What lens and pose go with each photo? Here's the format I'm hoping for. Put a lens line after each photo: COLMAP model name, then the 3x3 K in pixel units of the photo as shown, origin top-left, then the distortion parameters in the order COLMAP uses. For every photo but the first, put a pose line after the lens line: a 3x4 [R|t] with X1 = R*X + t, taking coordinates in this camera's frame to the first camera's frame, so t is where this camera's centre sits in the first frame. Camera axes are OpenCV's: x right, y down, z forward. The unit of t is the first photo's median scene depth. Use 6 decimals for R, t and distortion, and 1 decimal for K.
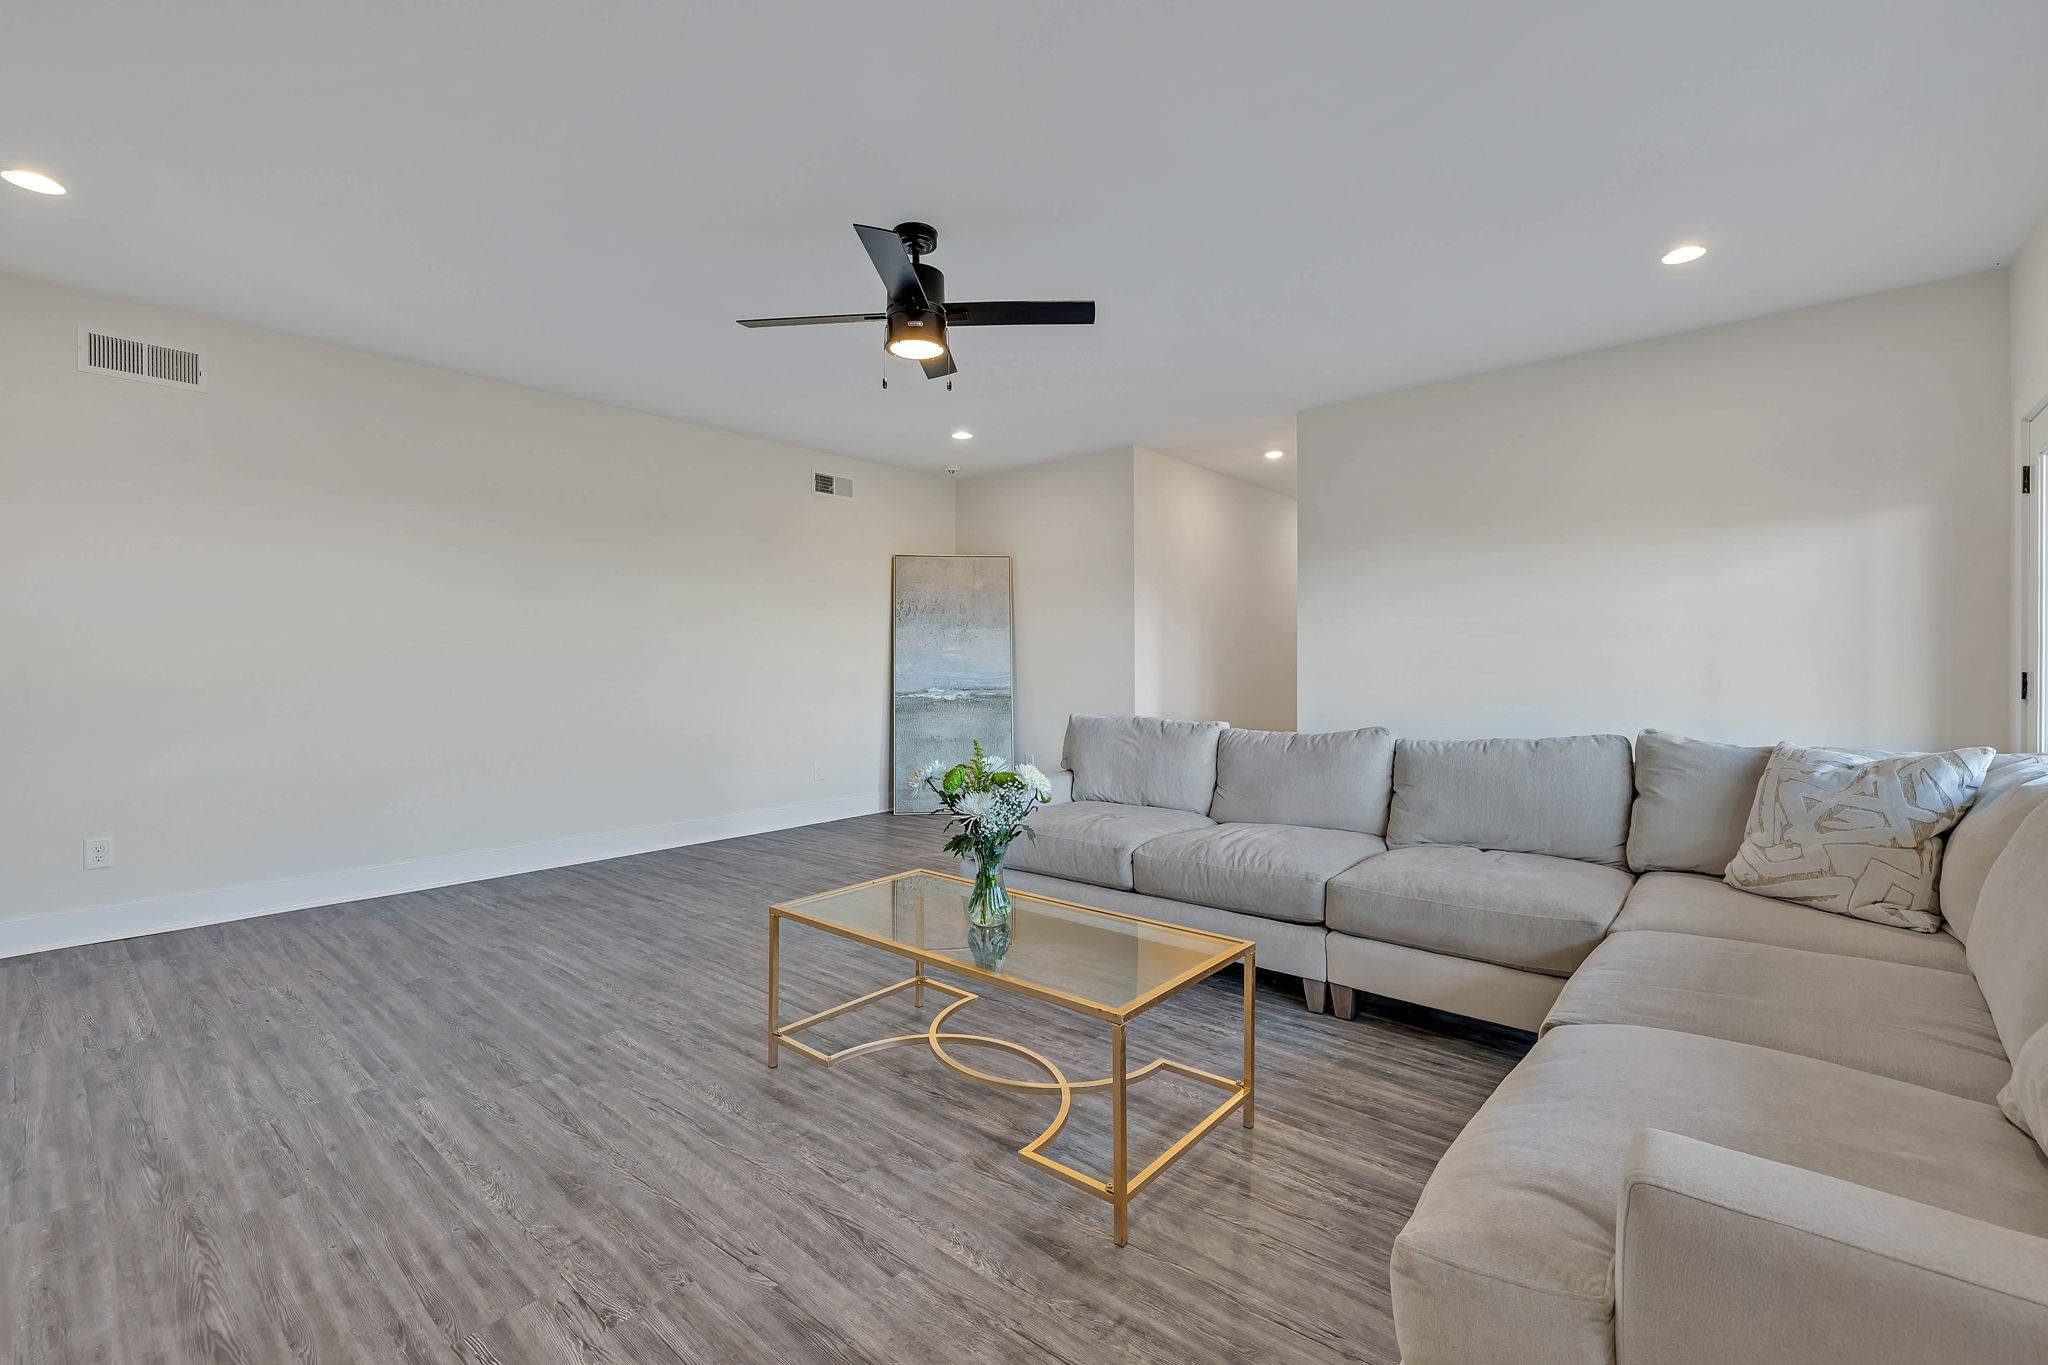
lens RADIAL K [[873.1, 0, 1017.9], [0, 873.1, 670.9], [0, 0, 1]] dist [0.001017, 0.000768]
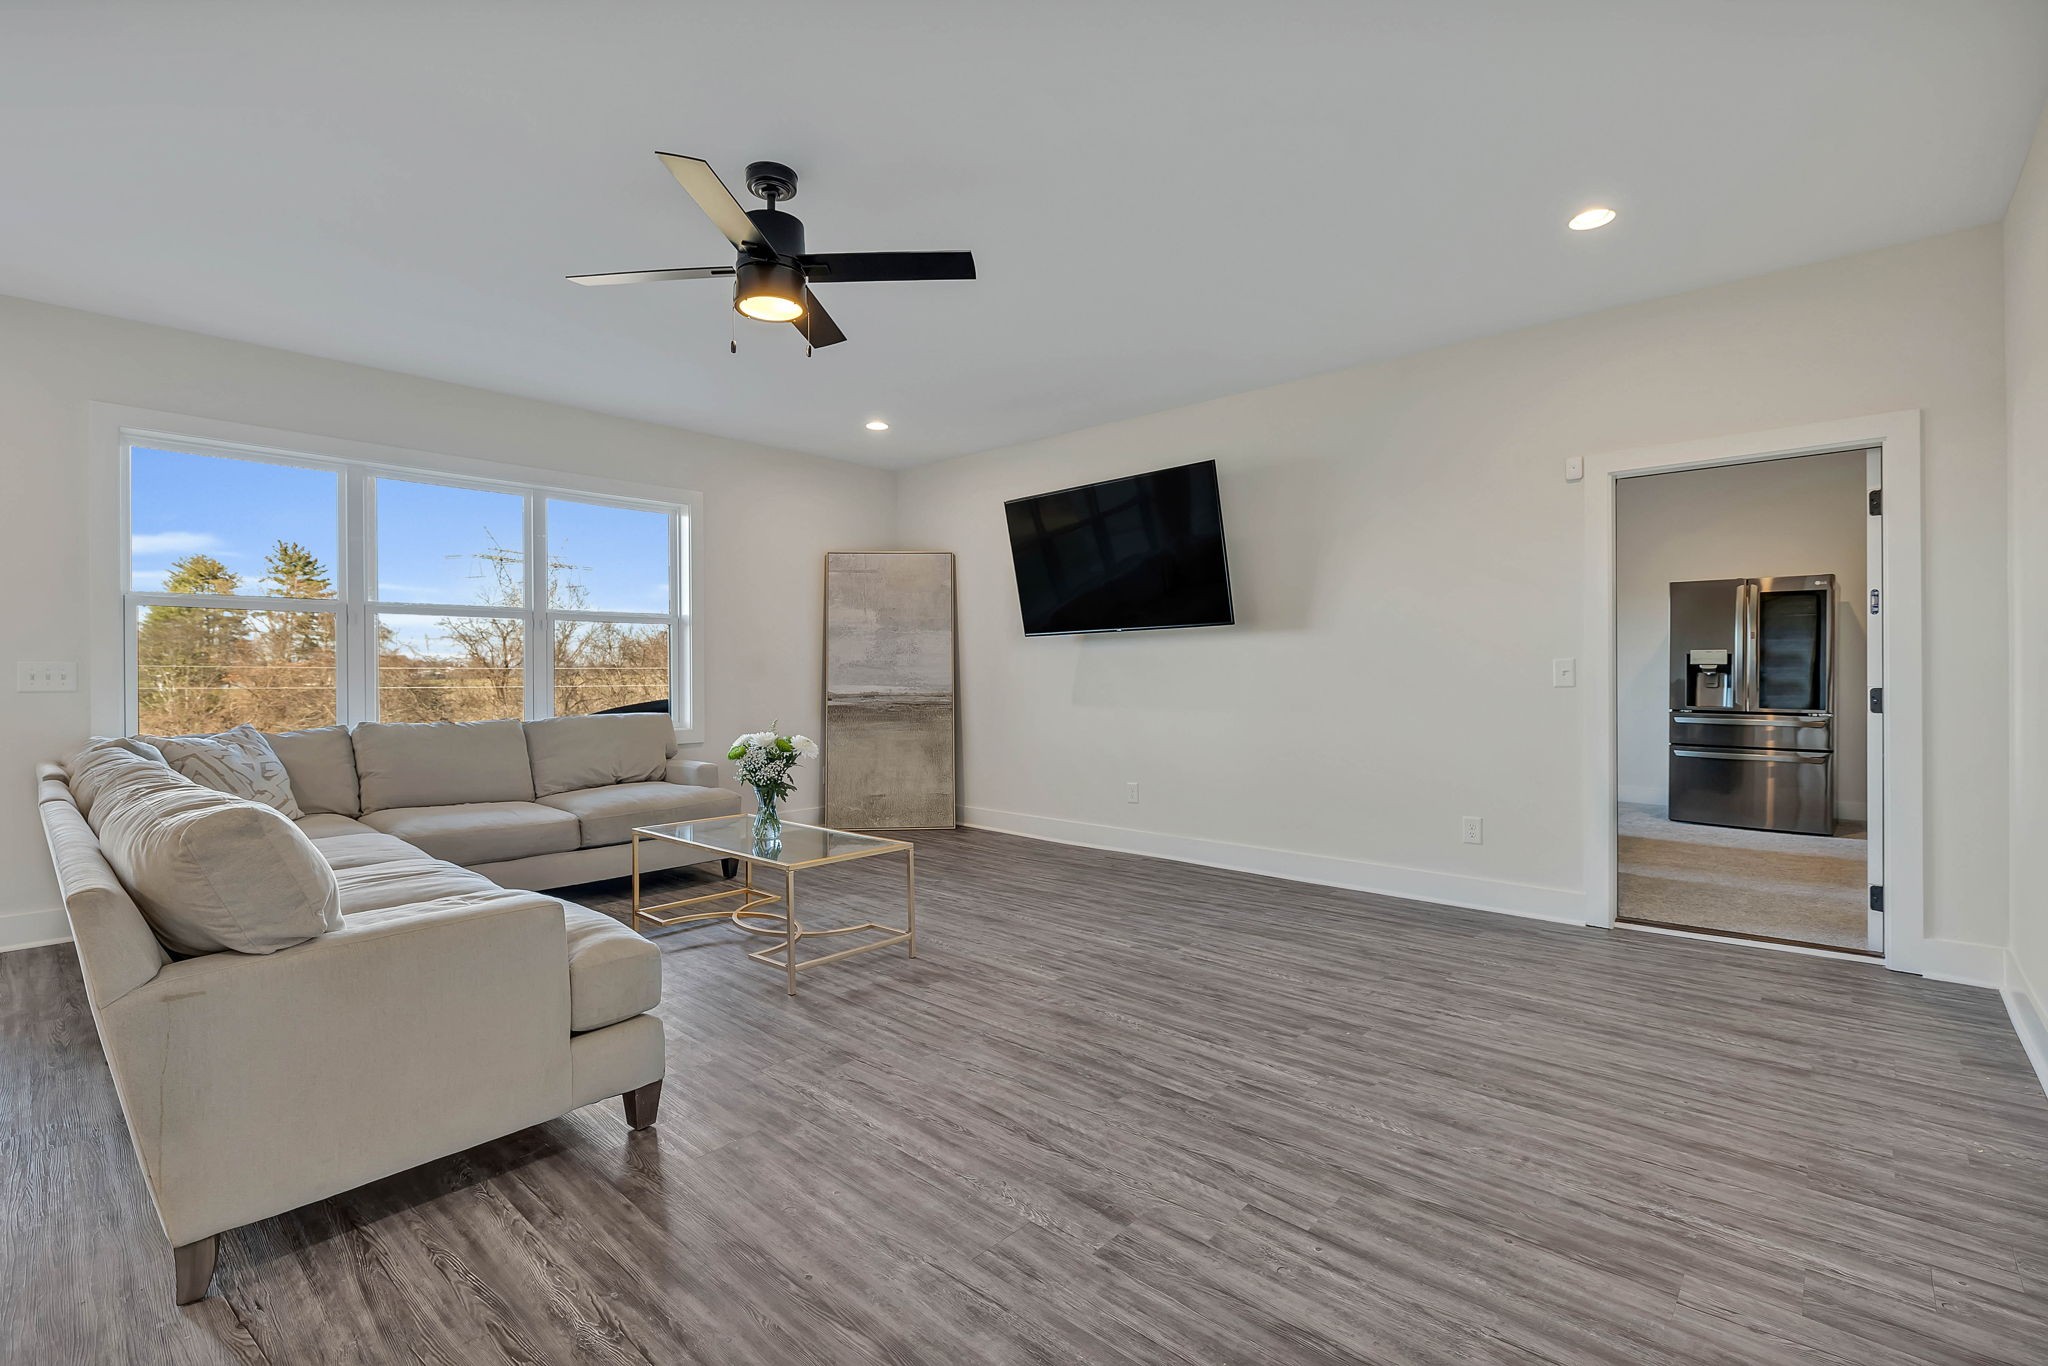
lens RADIAL K [[873.1, 0, 1017.9], [0, 873.1, 671.4], [0, 0, 1]] dist [0.001017, 0.000768]
pose [[-0.999878, 0.010741, 0.011302, -0.409047], [0.010808, 0.999924, 0.005889, -0.010933], [-0.011237, 0.006010, -0.999919, 2.083657]]
